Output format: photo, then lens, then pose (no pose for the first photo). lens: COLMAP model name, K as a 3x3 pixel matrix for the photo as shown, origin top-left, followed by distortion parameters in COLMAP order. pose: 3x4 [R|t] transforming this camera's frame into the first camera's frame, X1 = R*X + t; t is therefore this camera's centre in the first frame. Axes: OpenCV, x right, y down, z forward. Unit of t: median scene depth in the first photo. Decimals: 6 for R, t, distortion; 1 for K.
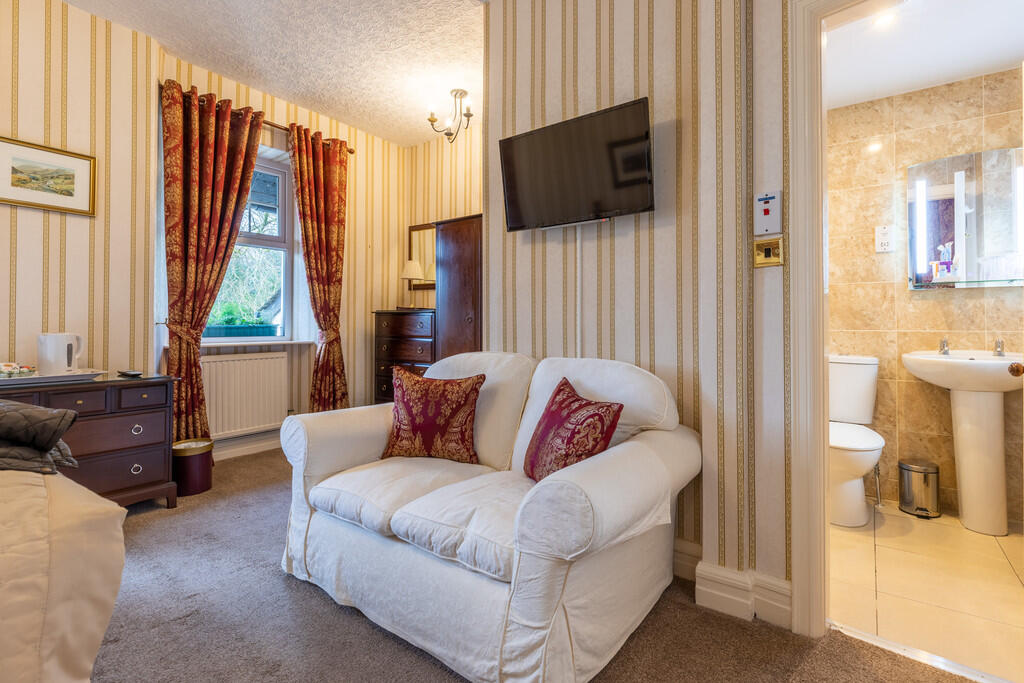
lens RADIAL K [[467.8, 0, 518.1], [0, 467.8, 317.7], [0, 0, 1]] dist [0.003381, -0.001283]
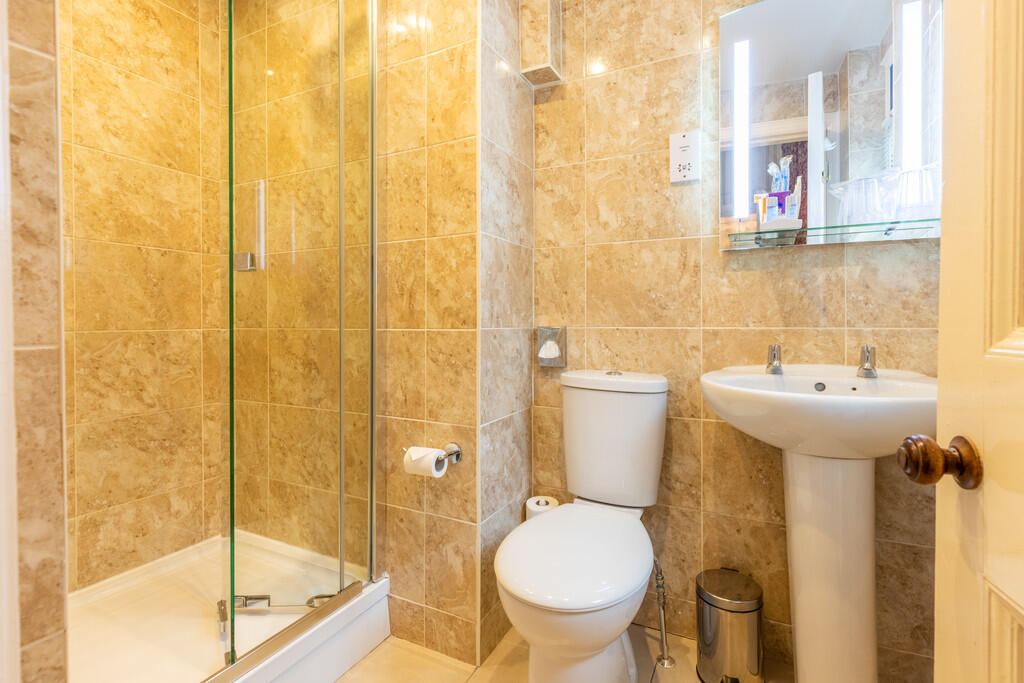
lens RADIAL K [[467.8, 0, 517.1], [0, 467.8, 323.5], [0, 0, 1]] dist [0.003381, -0.001283]
pose [[0.987321, -0.002073, 0.158725, 0.508983], [-0.000485, 0.999871, 0.016076, 0.014154], [-0.158738, -0.015949, 0.987192, 0.499112]]
